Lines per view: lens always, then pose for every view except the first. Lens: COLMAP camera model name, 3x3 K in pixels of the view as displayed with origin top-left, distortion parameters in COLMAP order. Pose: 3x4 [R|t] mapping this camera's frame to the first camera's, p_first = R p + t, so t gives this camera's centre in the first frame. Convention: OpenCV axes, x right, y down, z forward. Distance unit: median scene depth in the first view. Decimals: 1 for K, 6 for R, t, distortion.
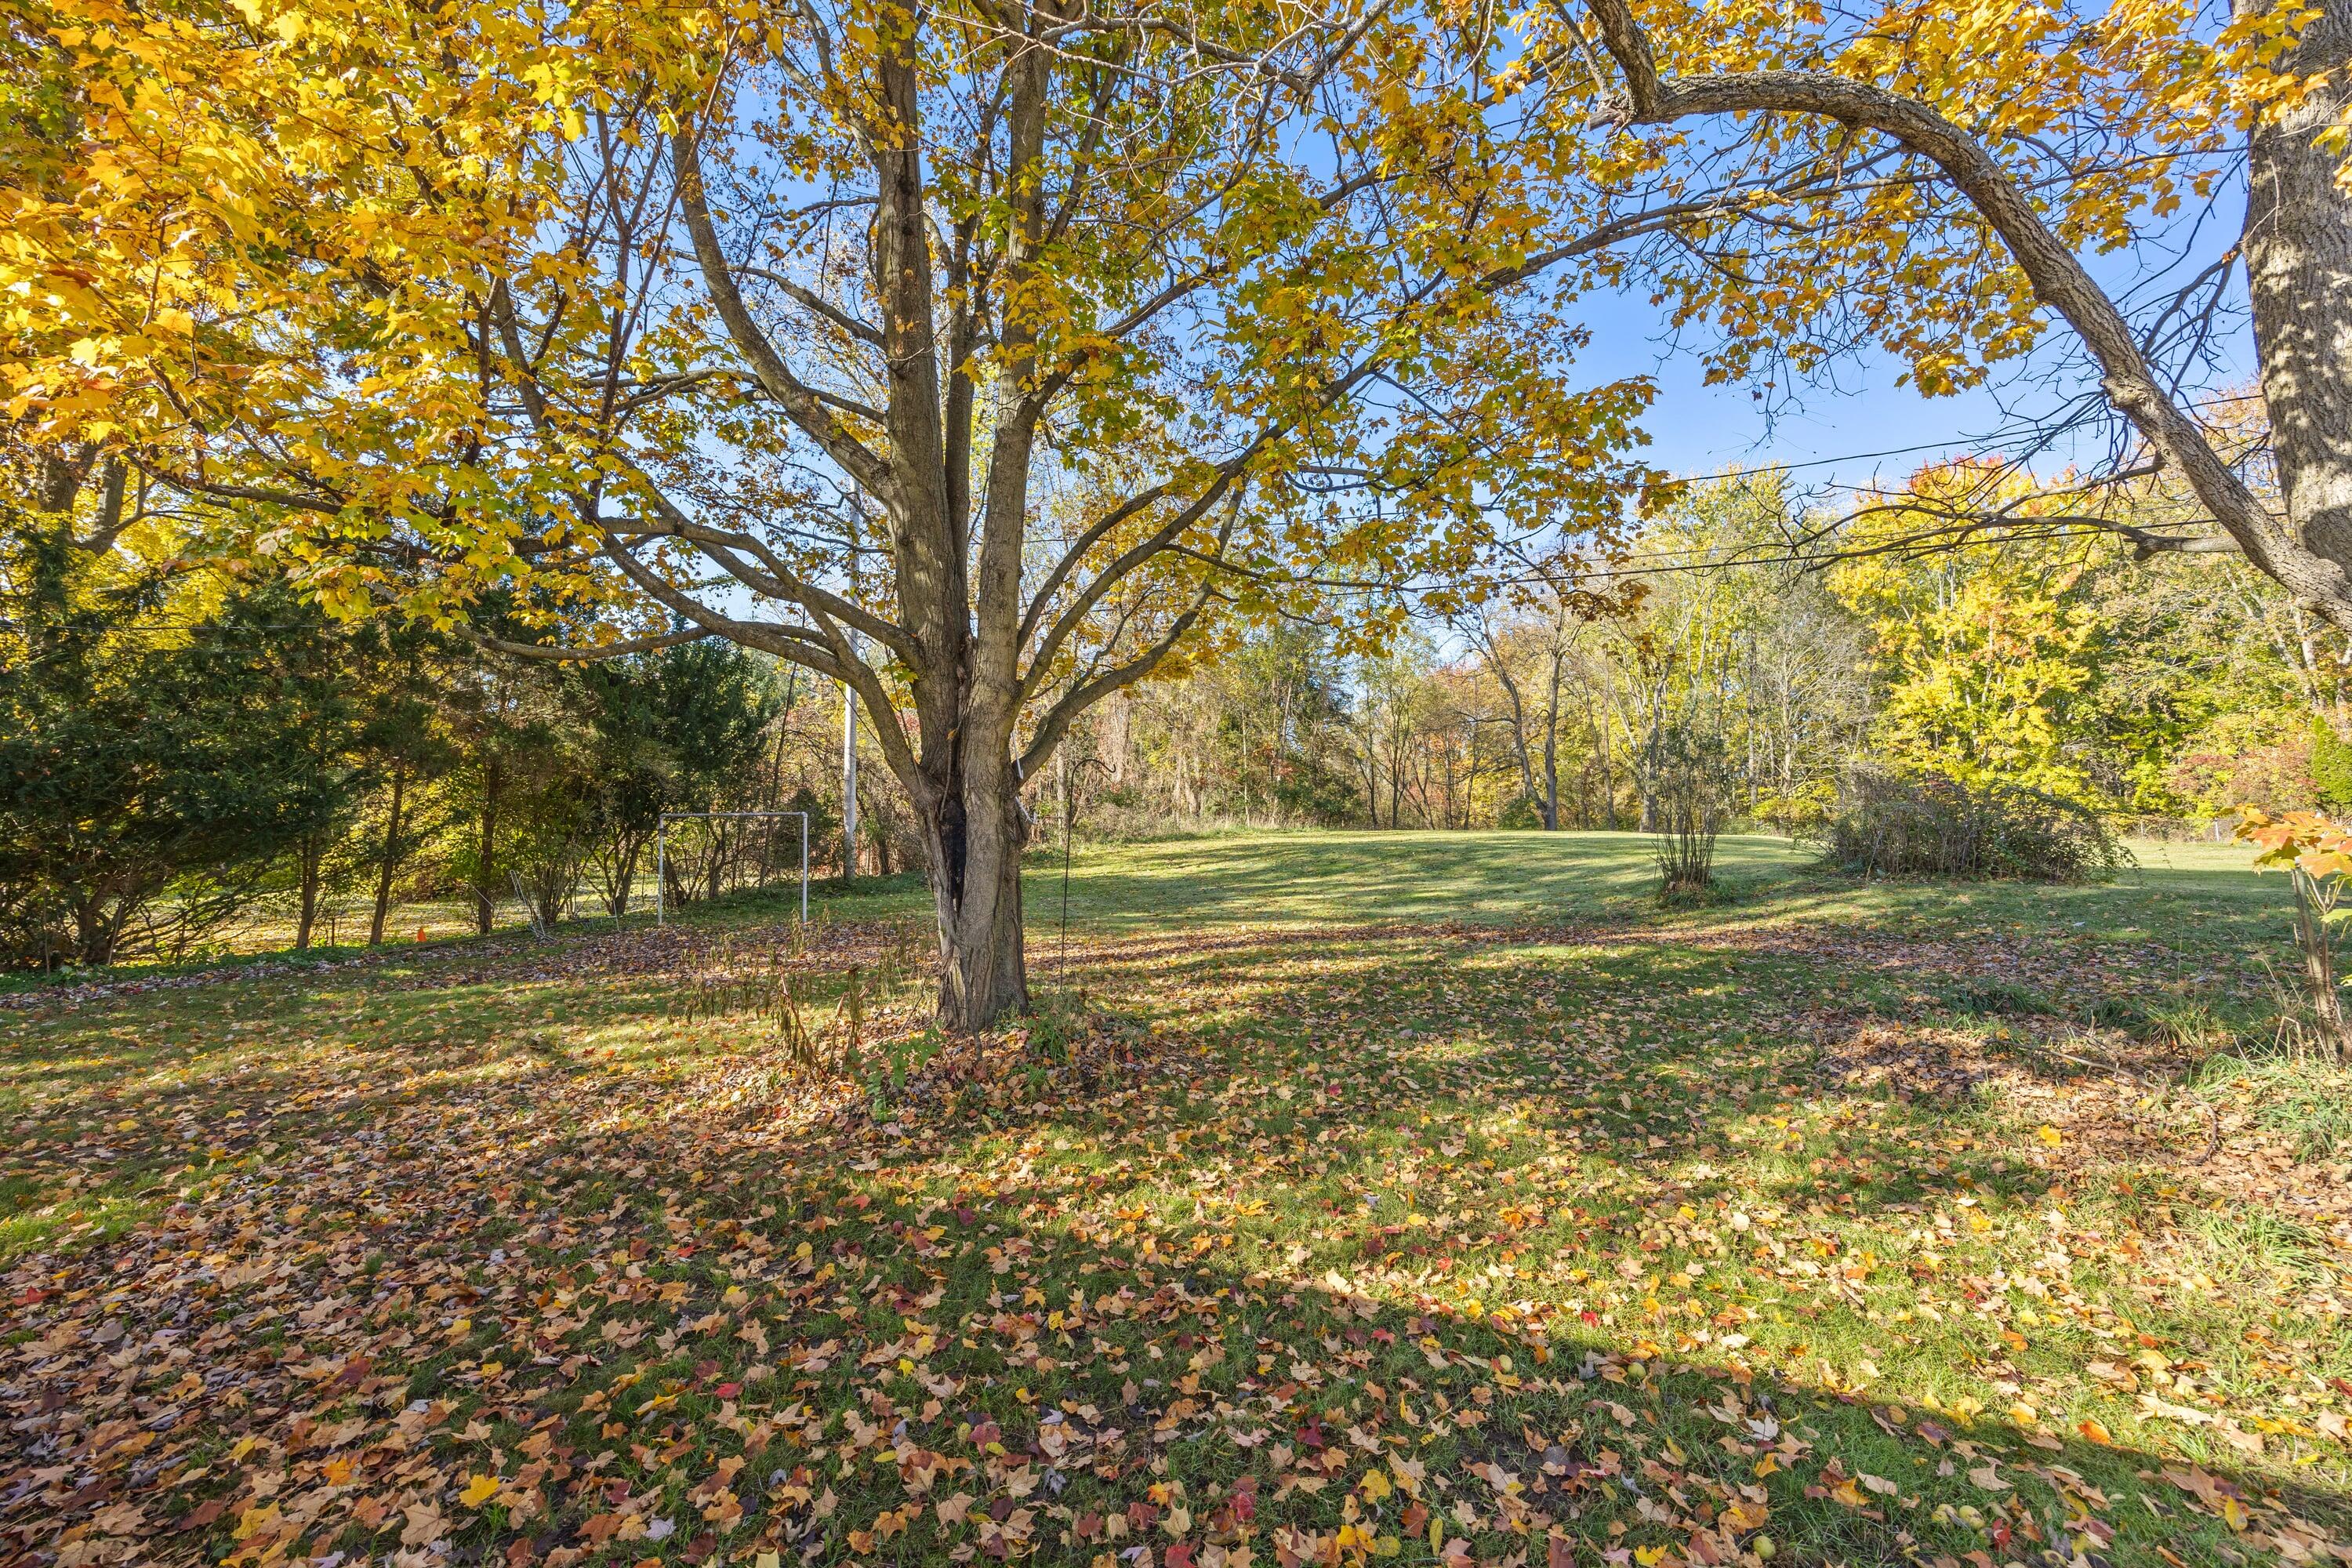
lens RADIAL K [[1519.4, 0, 1176.6], [0, 1519.4, 789.2], [0, 0, 1]] dist [0.000359, 0.000023]
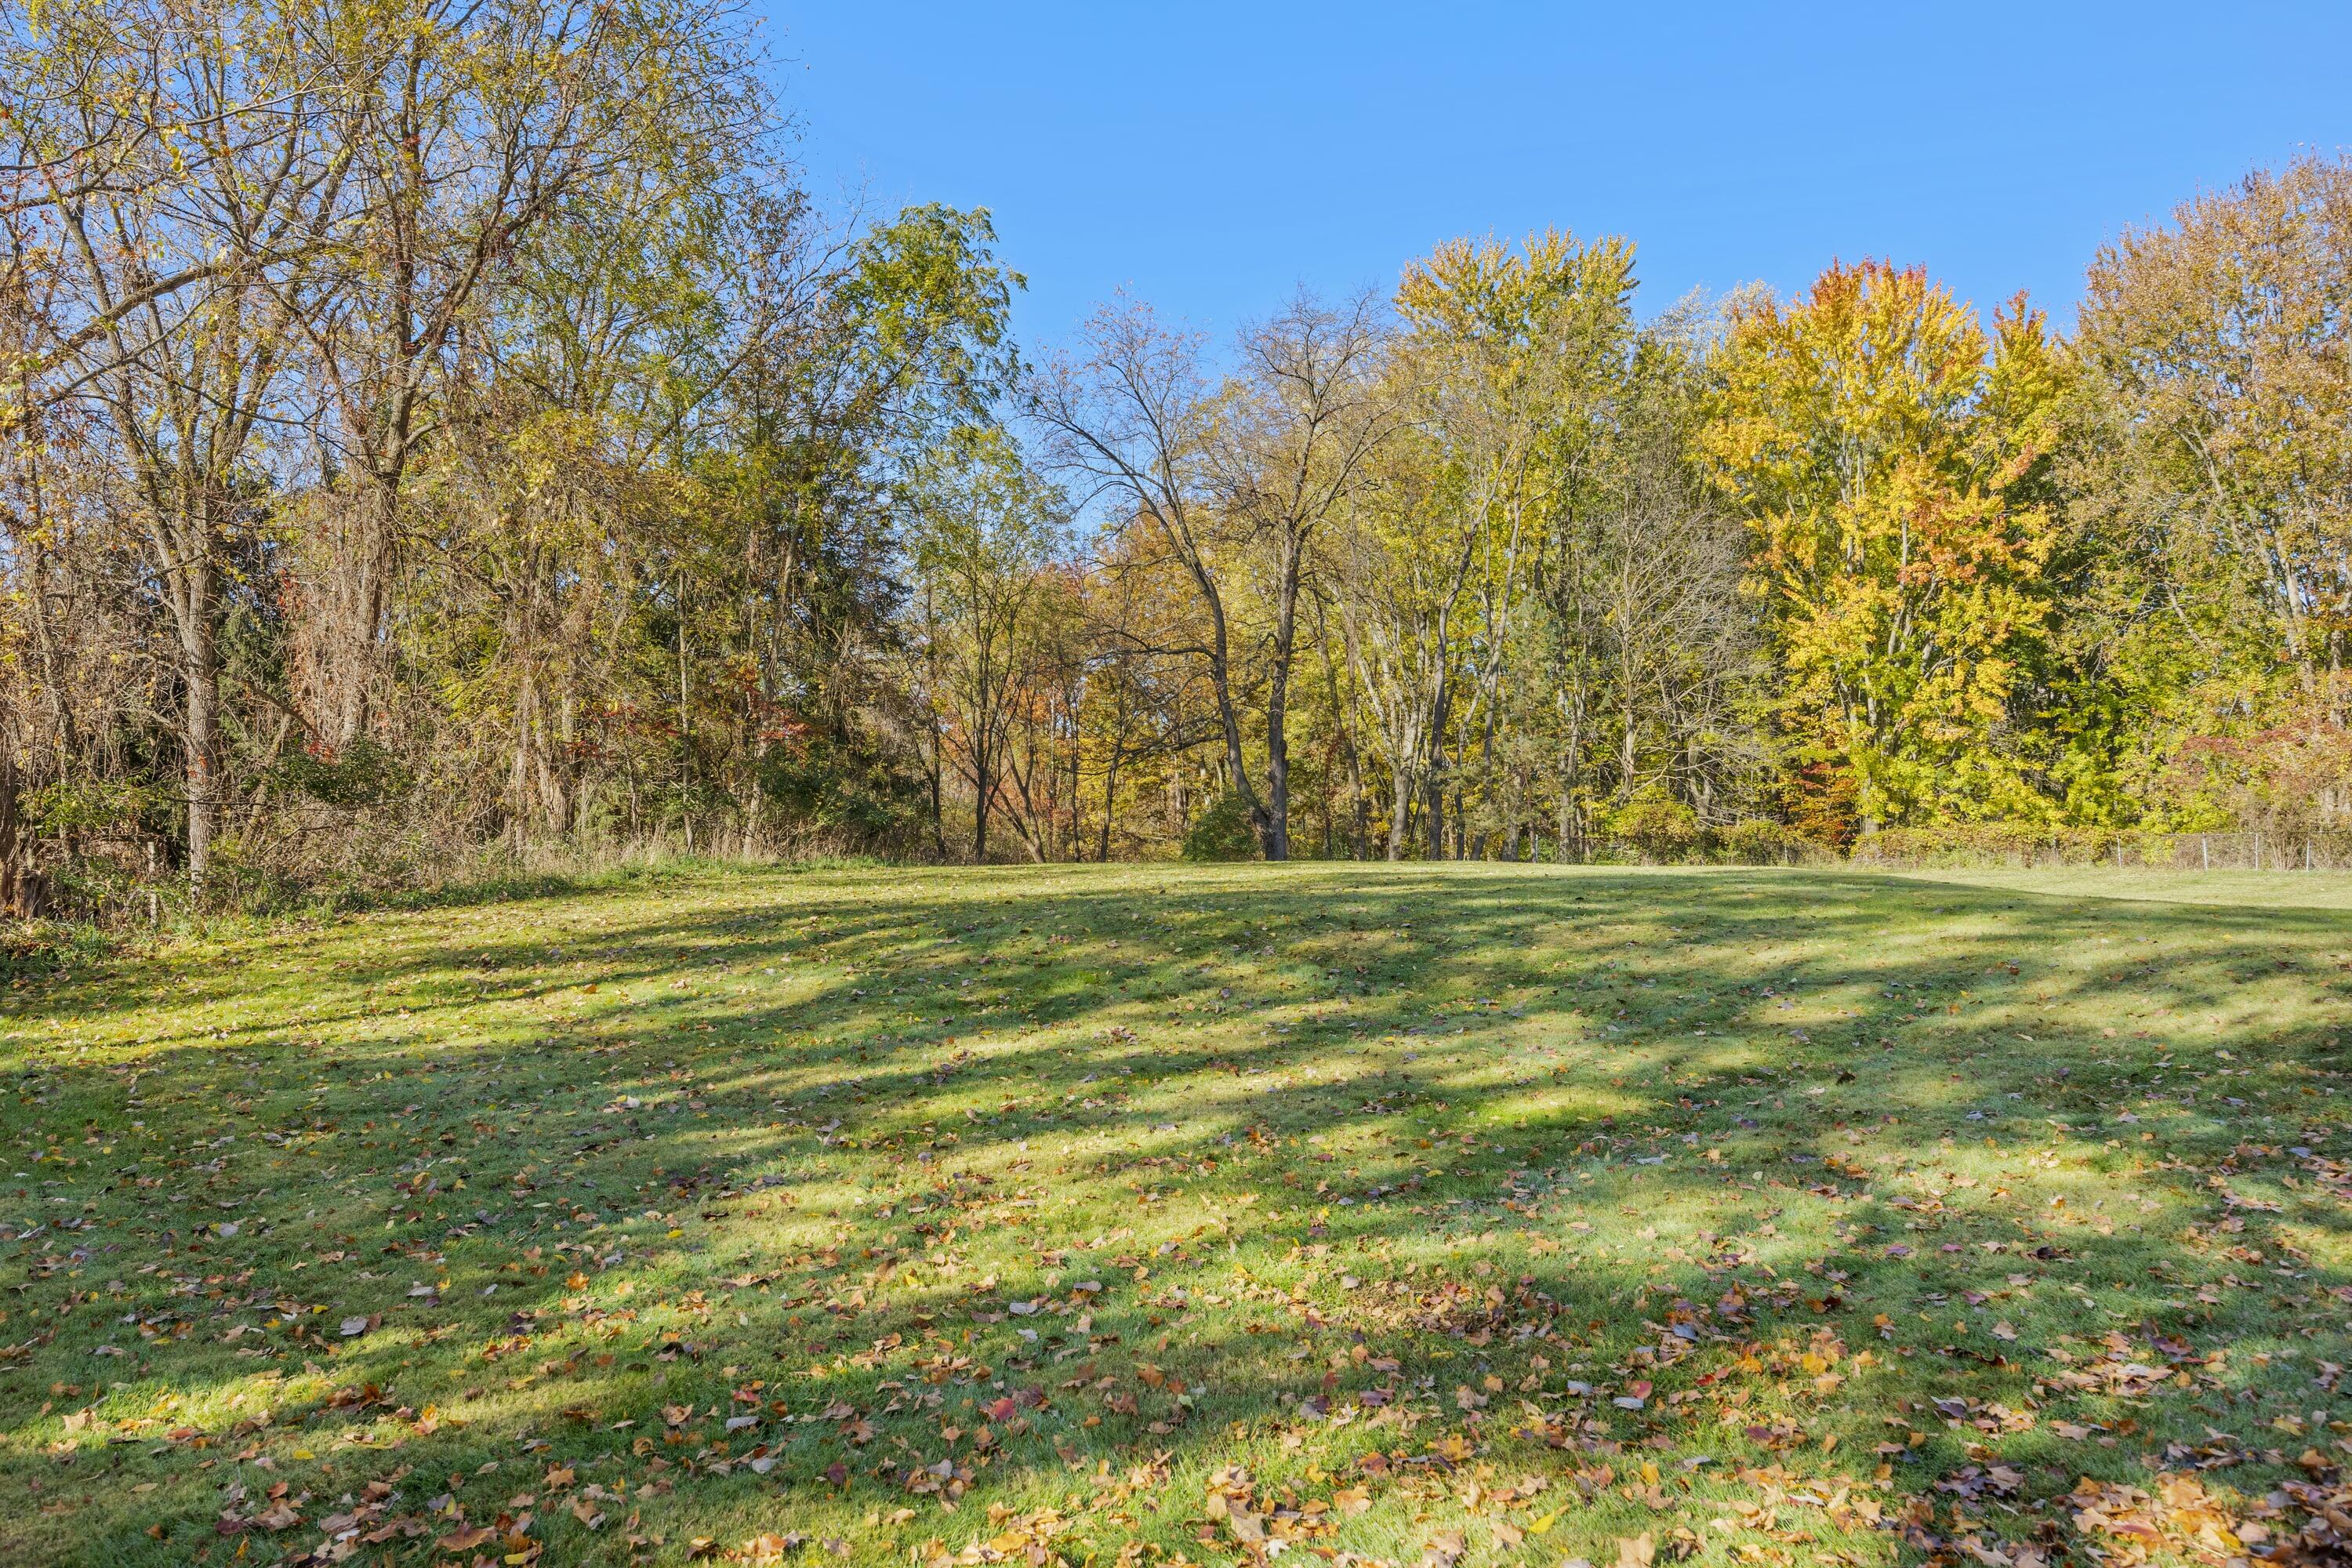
lens RADIAL K [[1625.7, 0, 1188.8], [0, 1625.7, 790.0], [0, 0, 1]] dist [-0.012658, -0.001605]
pose [[0.924699, 0.009044, 0.380592, 0.001406], [-0.002777, 0.999851, -0.017014, 0.012036], [-0.380690, 0.014676, 0.924586, 0.501900]]
